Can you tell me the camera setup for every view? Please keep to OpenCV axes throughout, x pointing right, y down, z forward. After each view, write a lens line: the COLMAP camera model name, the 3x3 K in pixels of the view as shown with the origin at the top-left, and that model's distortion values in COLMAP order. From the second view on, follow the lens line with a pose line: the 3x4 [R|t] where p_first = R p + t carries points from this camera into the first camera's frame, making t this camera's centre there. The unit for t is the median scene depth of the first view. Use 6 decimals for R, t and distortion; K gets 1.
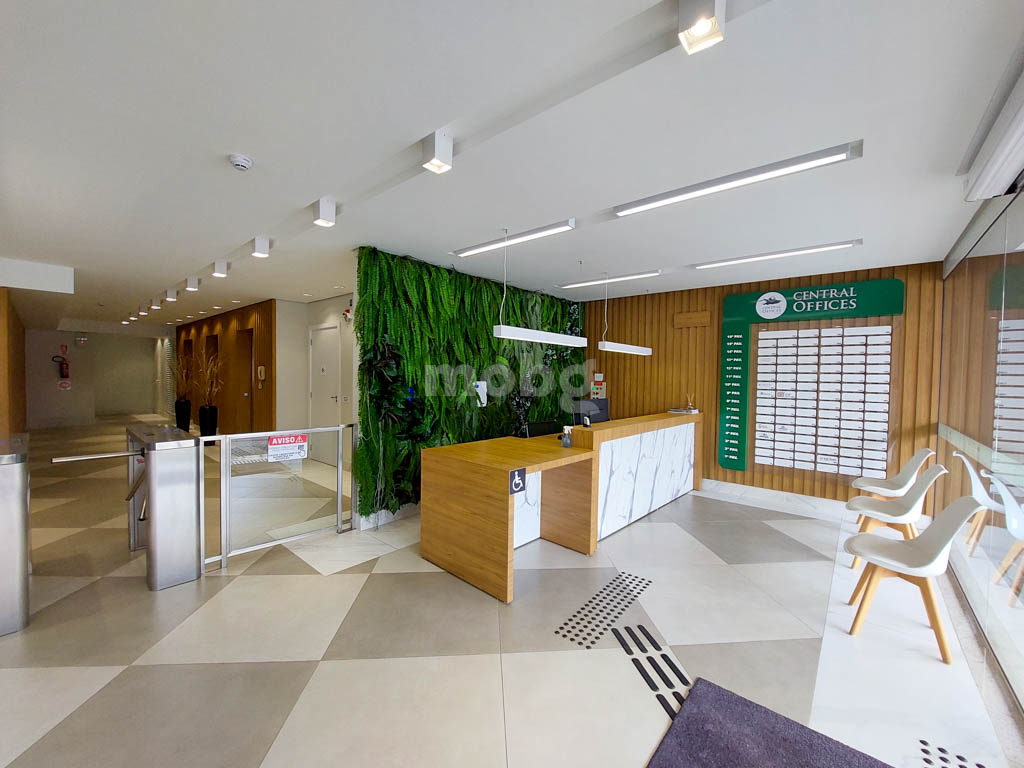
lens RADIAL K [[413.6, 0, 512.0], [0, 413.6, 384.0], [0, 0, 1]] dist [-0.015840, 0.000015]
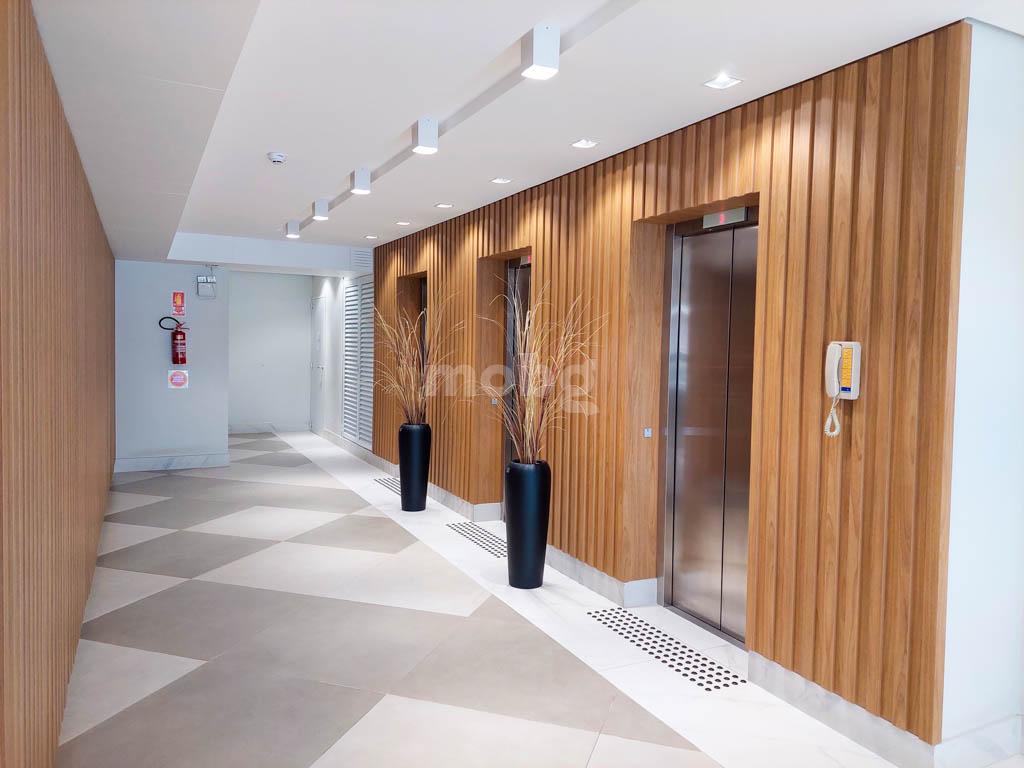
lens RADIAL K [[714.8, 0, 512.0], [0, 714.8, 384.0], [0, 0, 1]] dist [-0.003851, -0.000565]
pose [[0.927138, 0.024784, -0.373900, -0.418132], [-0.016748, 0.999554, 0.024727, -0.017248], [0.374347, -0.016664, 0.927139, 0.362640]]
